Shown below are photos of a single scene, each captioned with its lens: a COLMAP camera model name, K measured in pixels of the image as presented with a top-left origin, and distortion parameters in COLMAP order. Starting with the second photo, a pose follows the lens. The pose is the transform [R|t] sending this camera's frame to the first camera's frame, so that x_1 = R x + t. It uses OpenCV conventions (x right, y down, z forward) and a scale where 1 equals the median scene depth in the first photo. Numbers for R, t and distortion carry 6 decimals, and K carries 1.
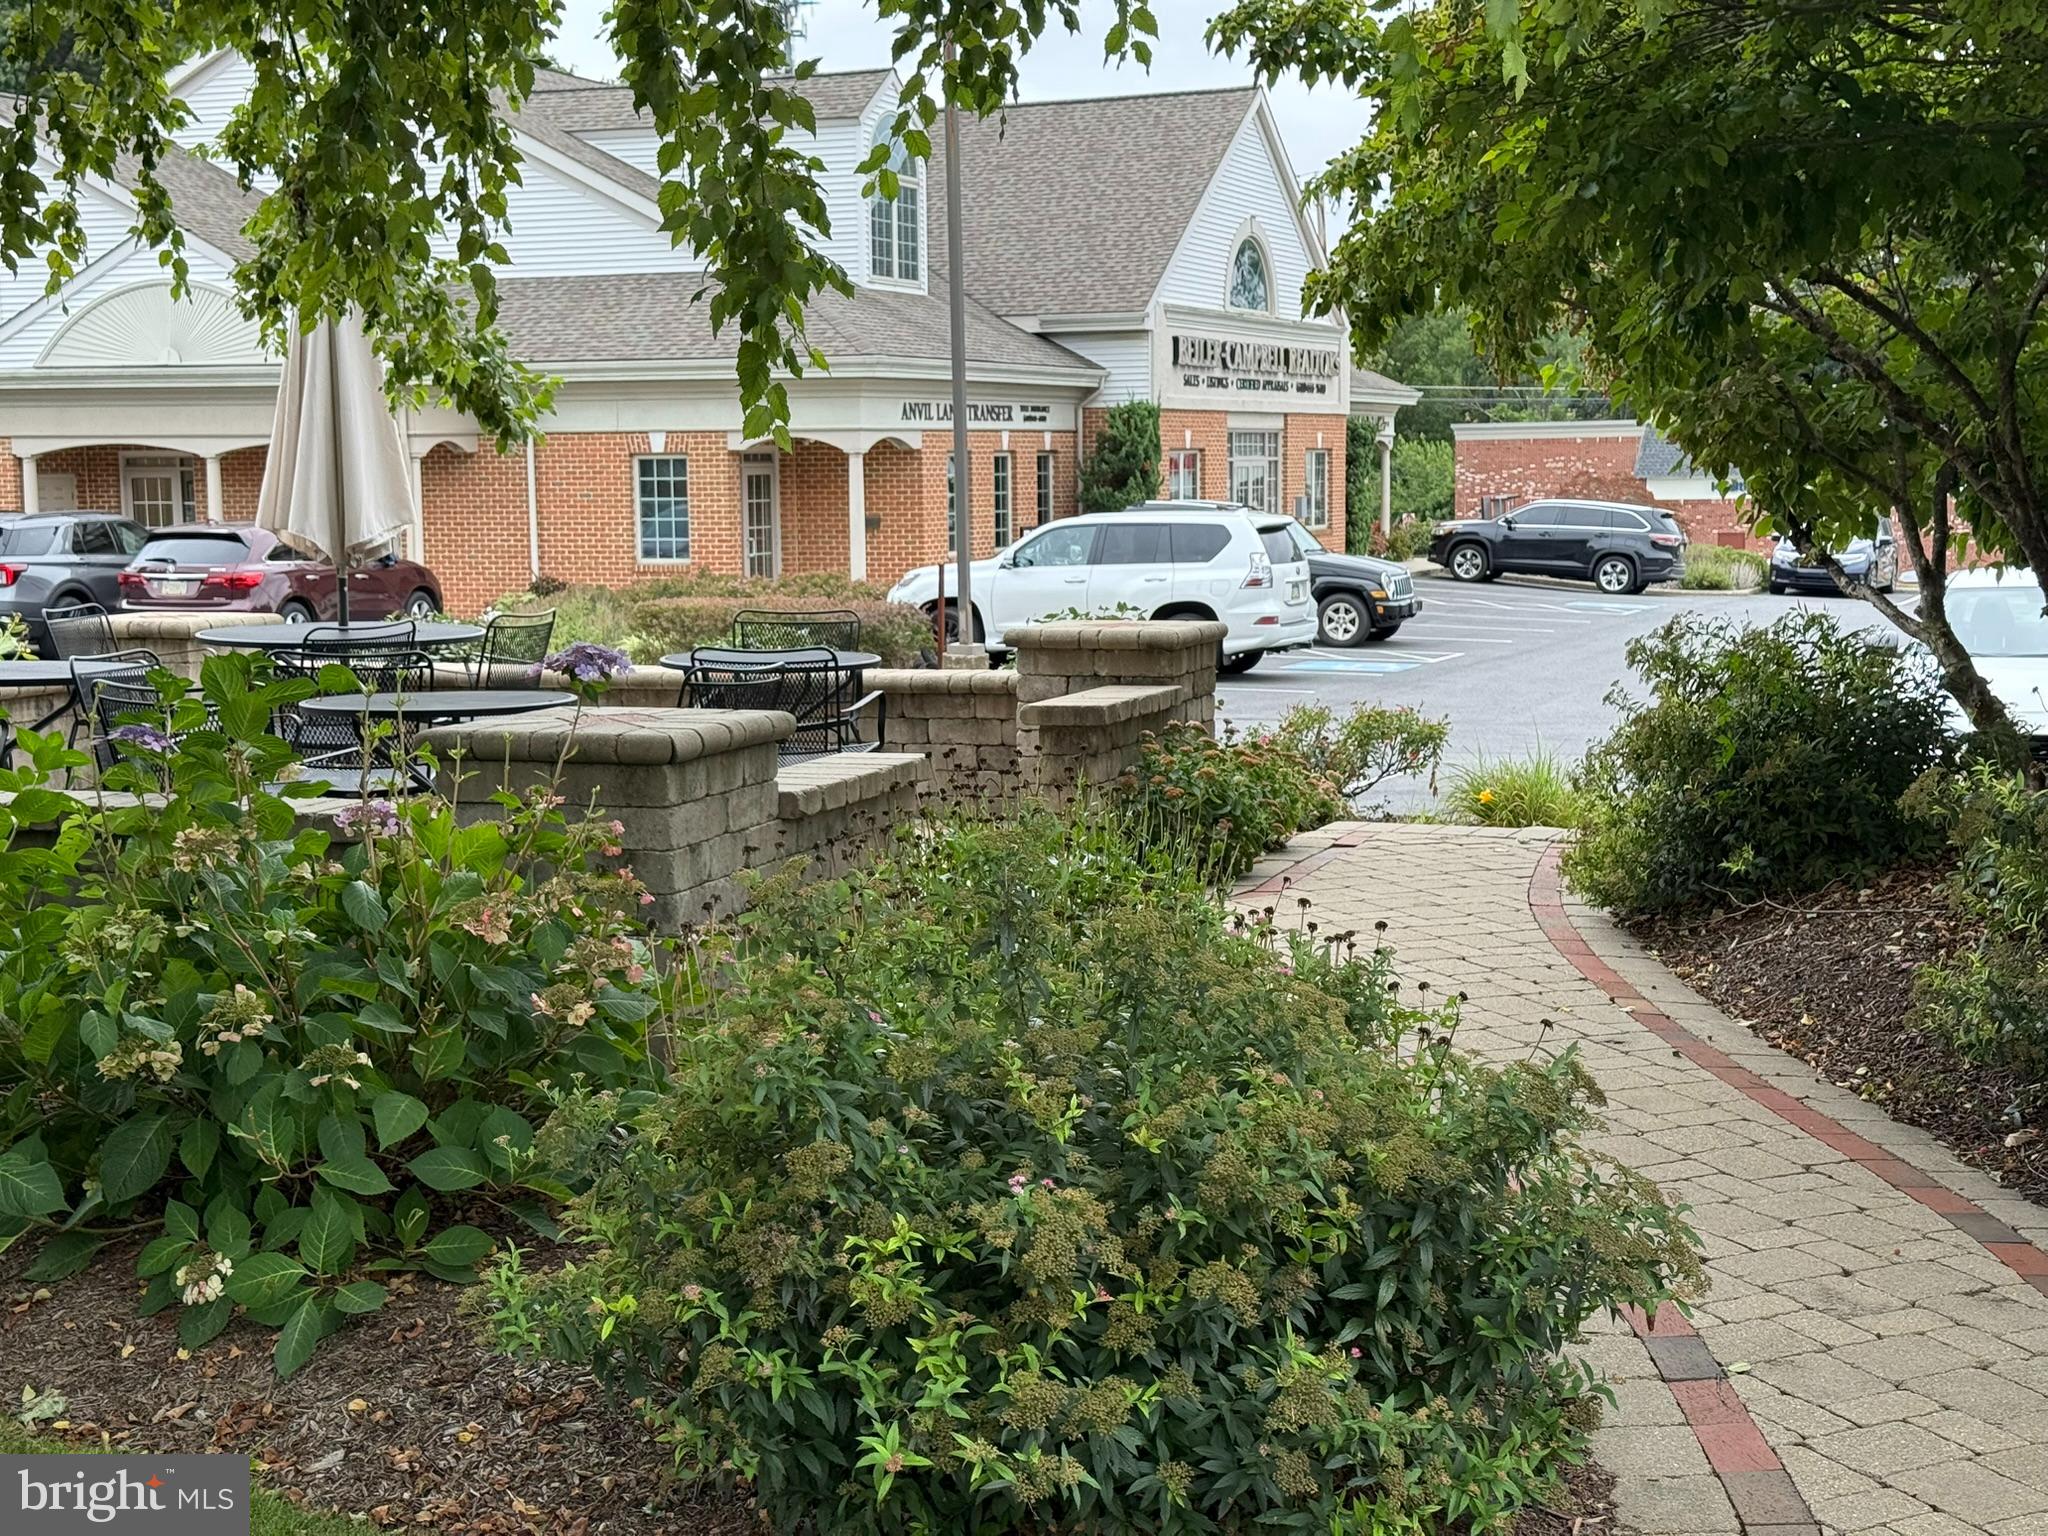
lens RADIAL K [[2742.1, 0, 1037.7], [0, 2742.1, 785.4], [0, 0, 1]] dist [0.103969, 0.000000]
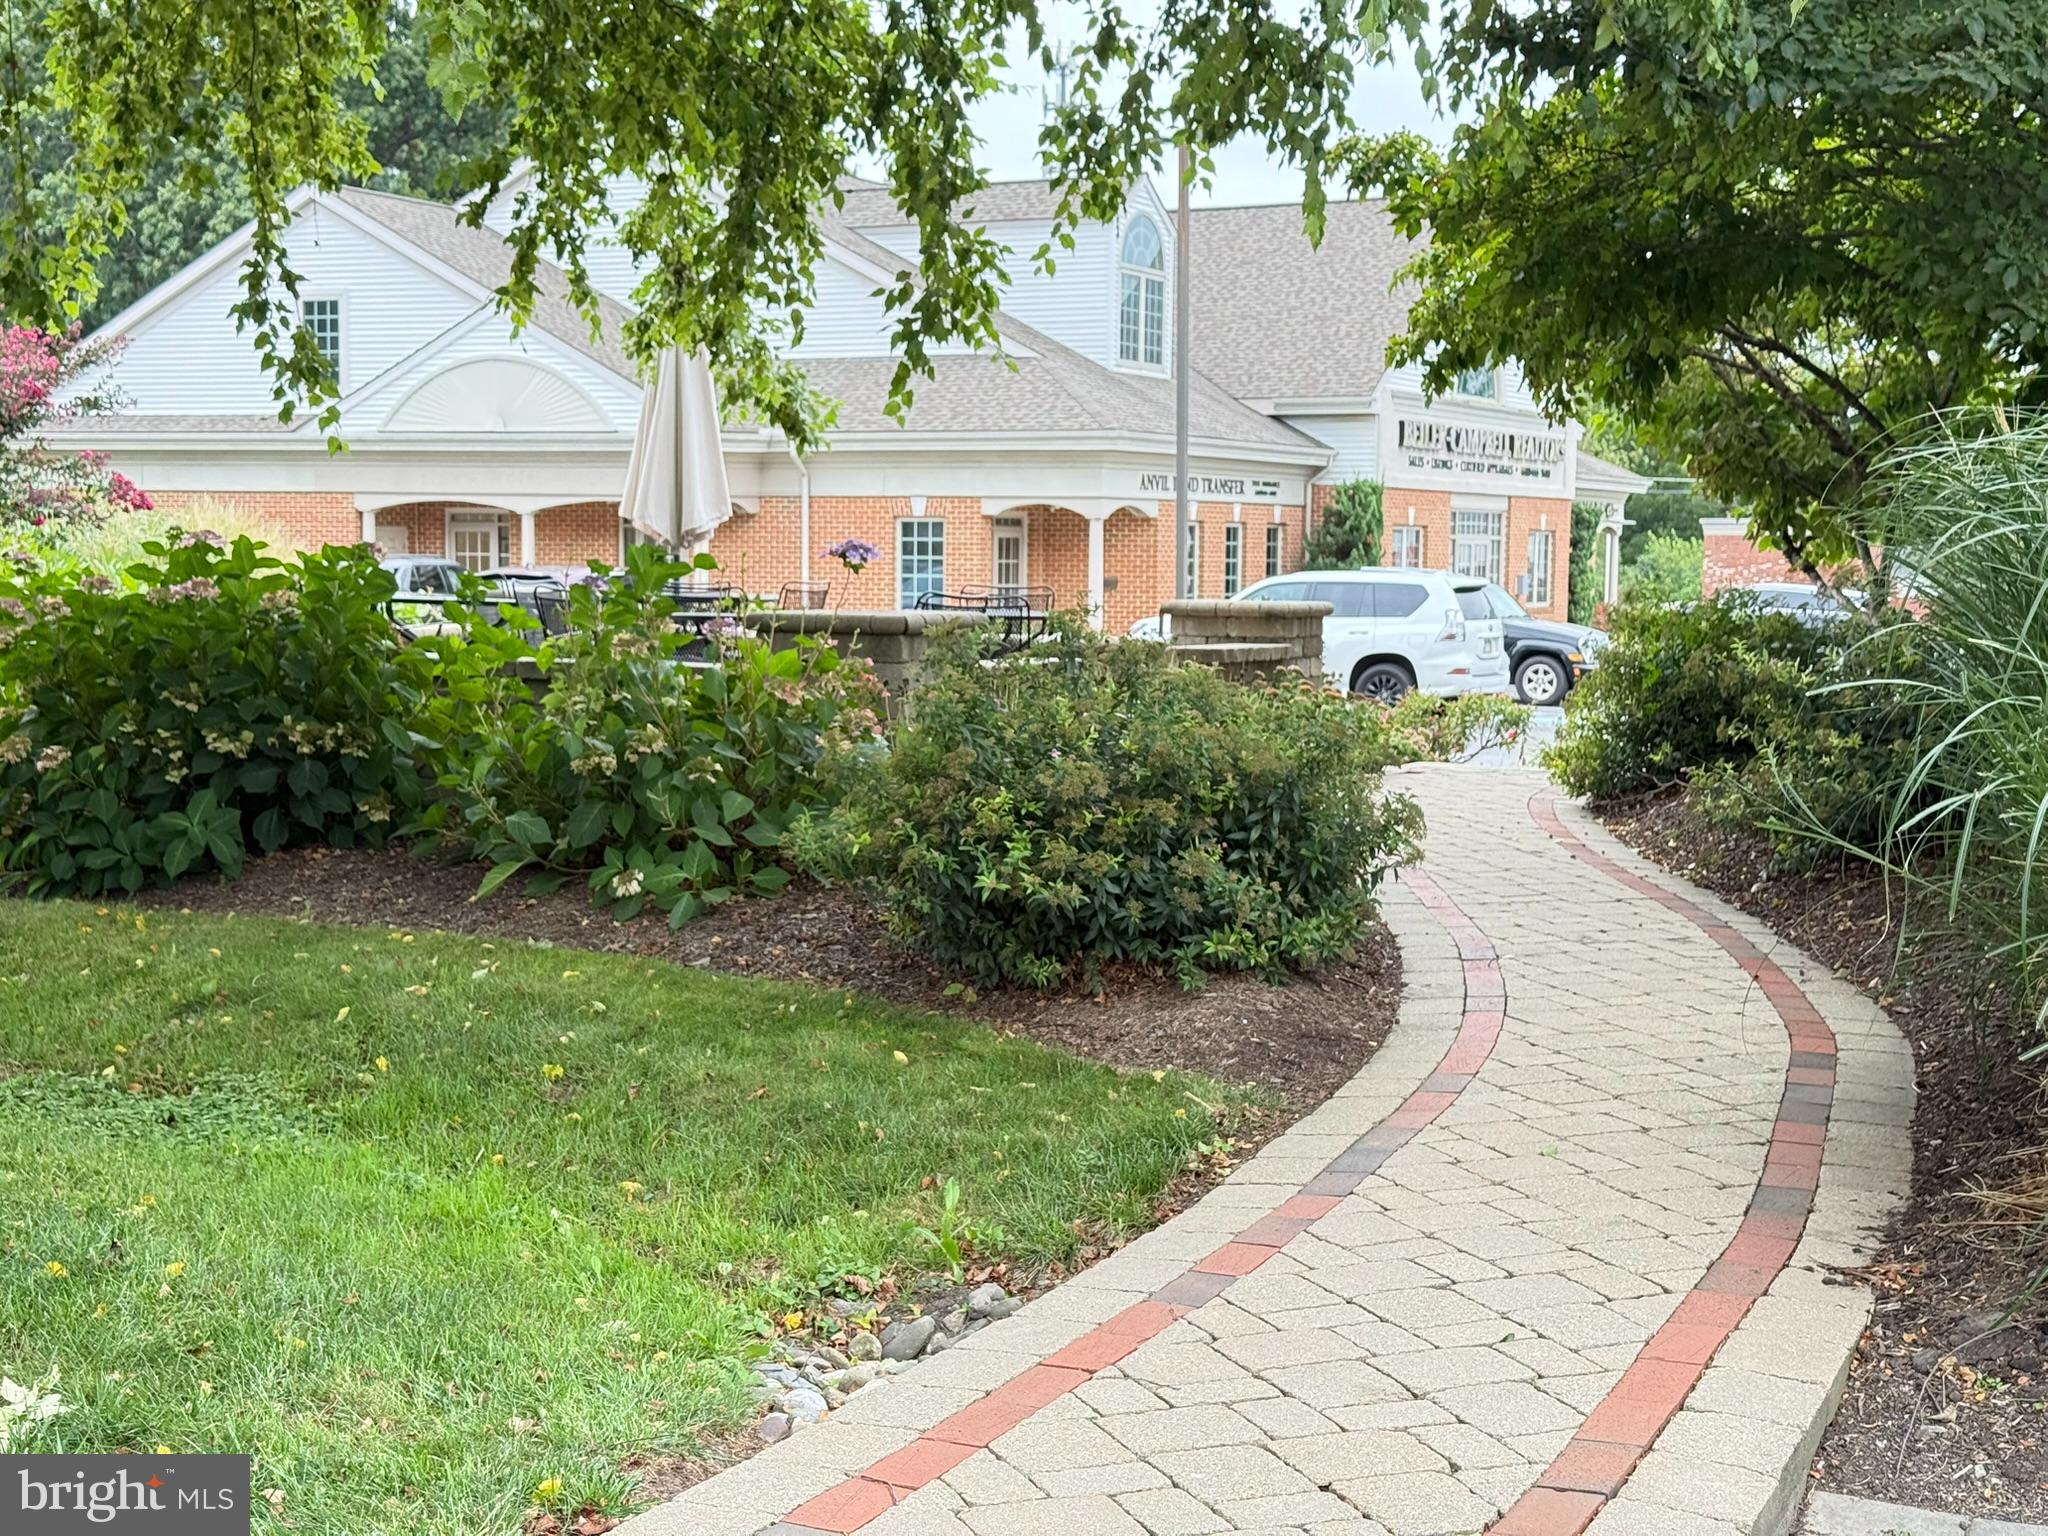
lens RADIAL K [[2742.1, 0, 1012.3], [0, 2742.1, 779.3], [0, 0, 1]] dist [0.103969, 0.000000]
pose [[0.994374, 0.030833, -0.101336, 0.055358], [-0.034382, 0.998848, -0.033466, 0.078894], [0.100187, 0.036762, 0.994289, -0.340483]]
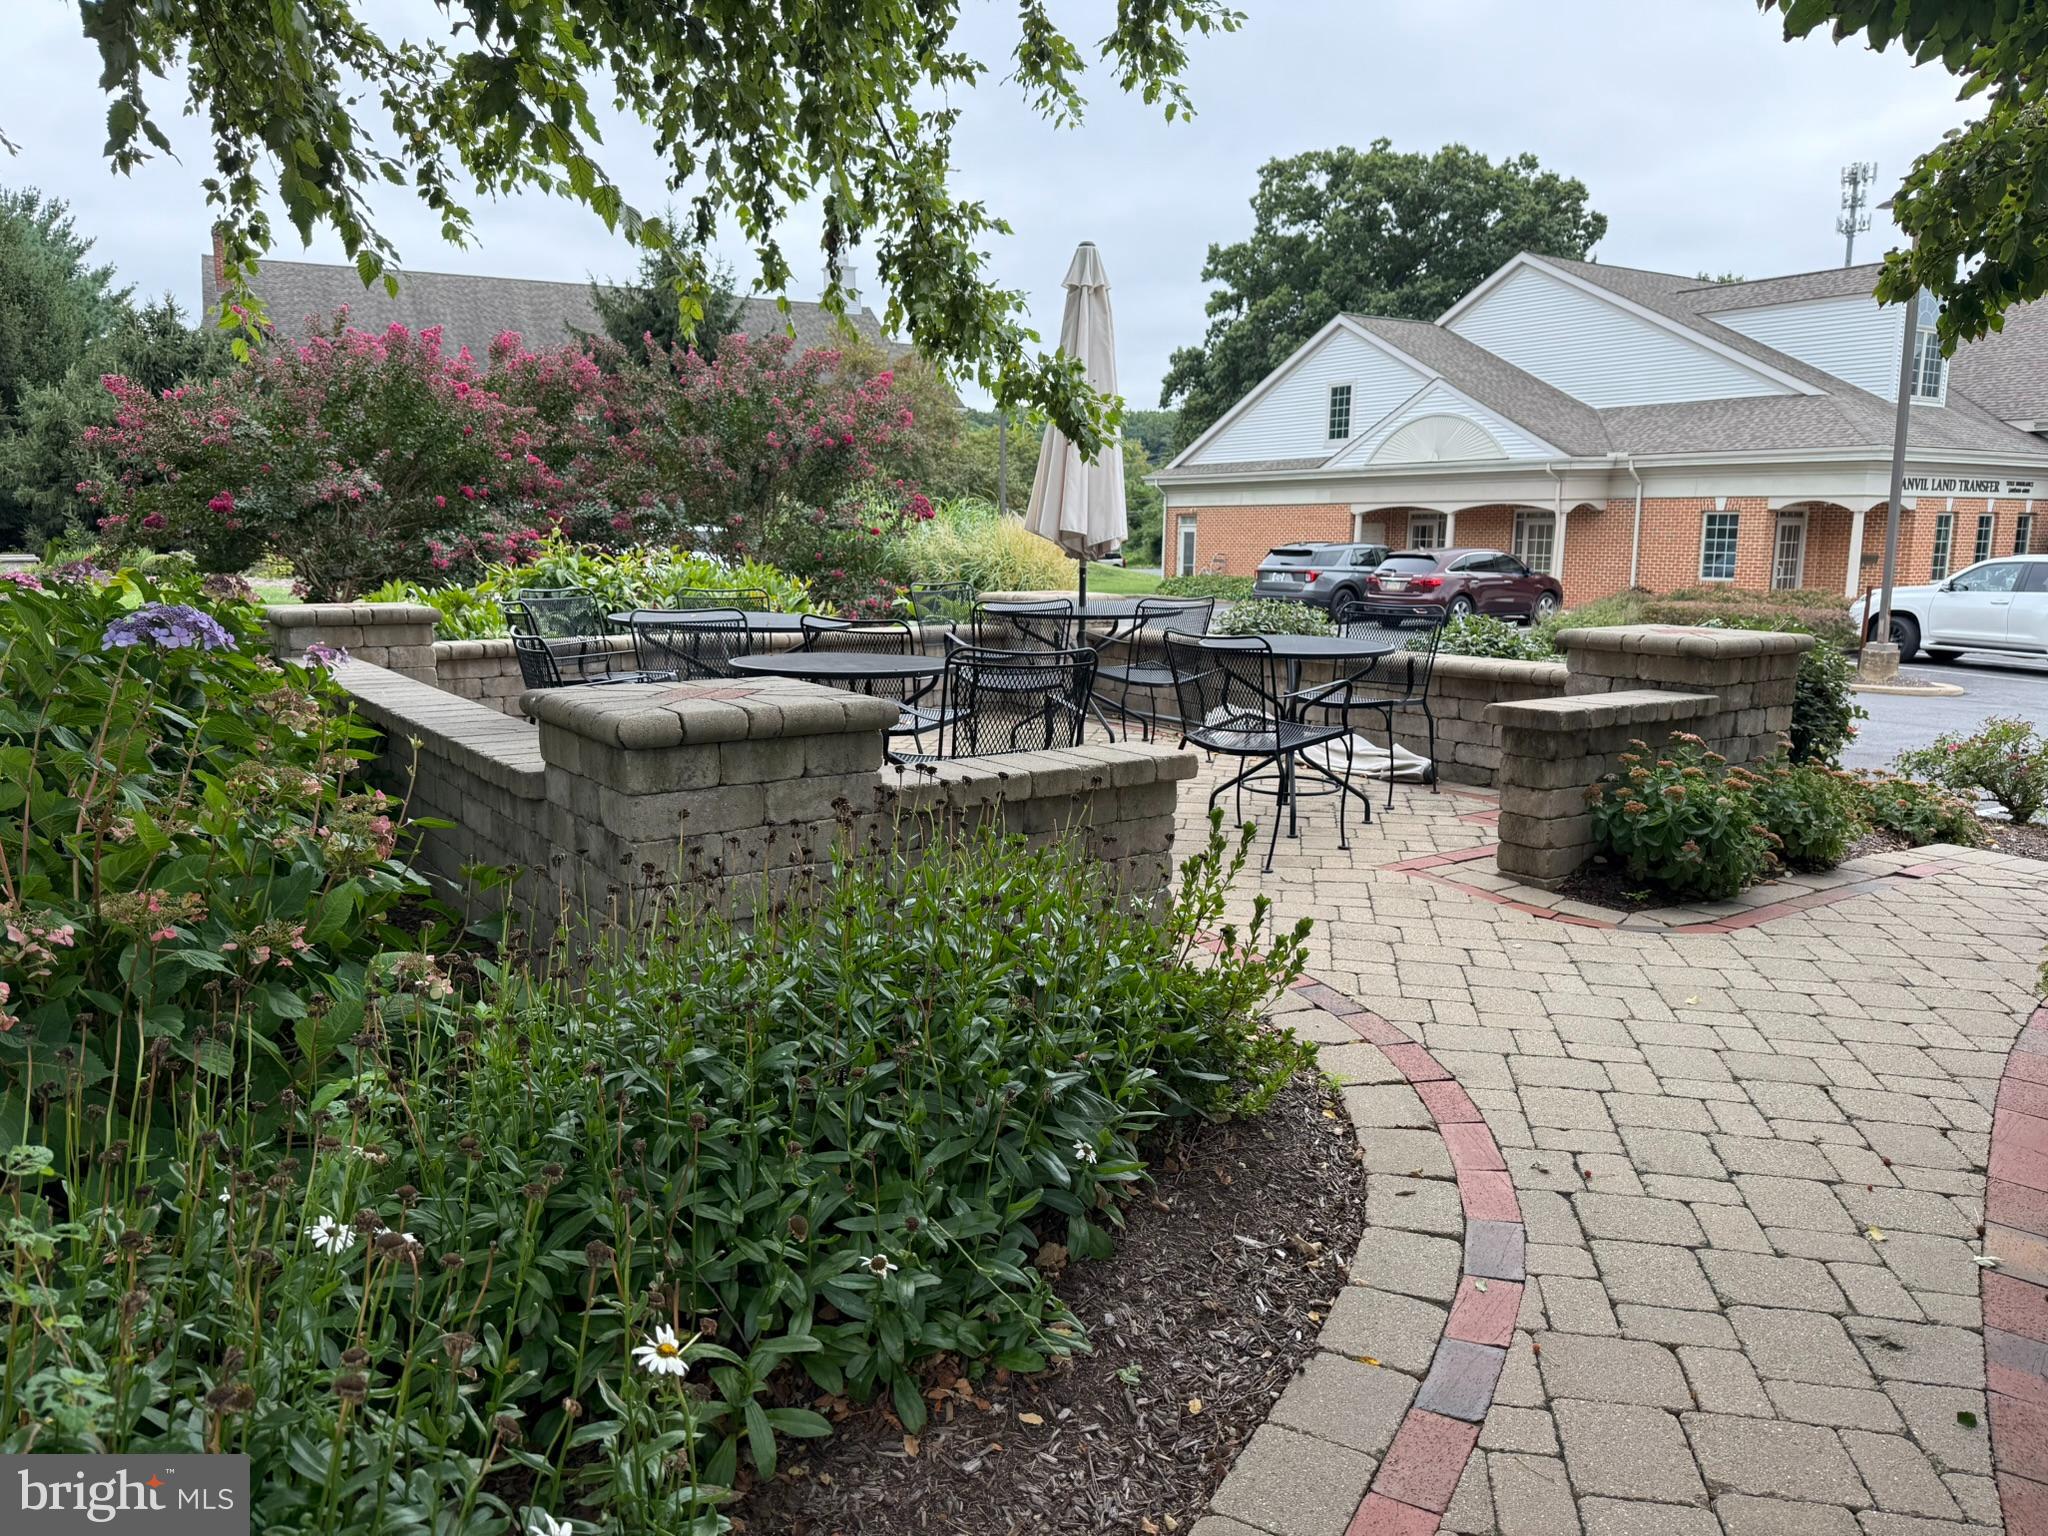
lens RADIAL K [[1415.1, 0, 1013.0], [0, 1415.1, 769.0], [0, 0, 1]] dist [-0.049133, 0.019308]
pose [[0.789592, 0.111700, -0.603380, 0.159635], [-0.077739, 0.993579, 0.082204, -0.032016], [0.608687, -0.018001, 0.793206, 0.447370]]
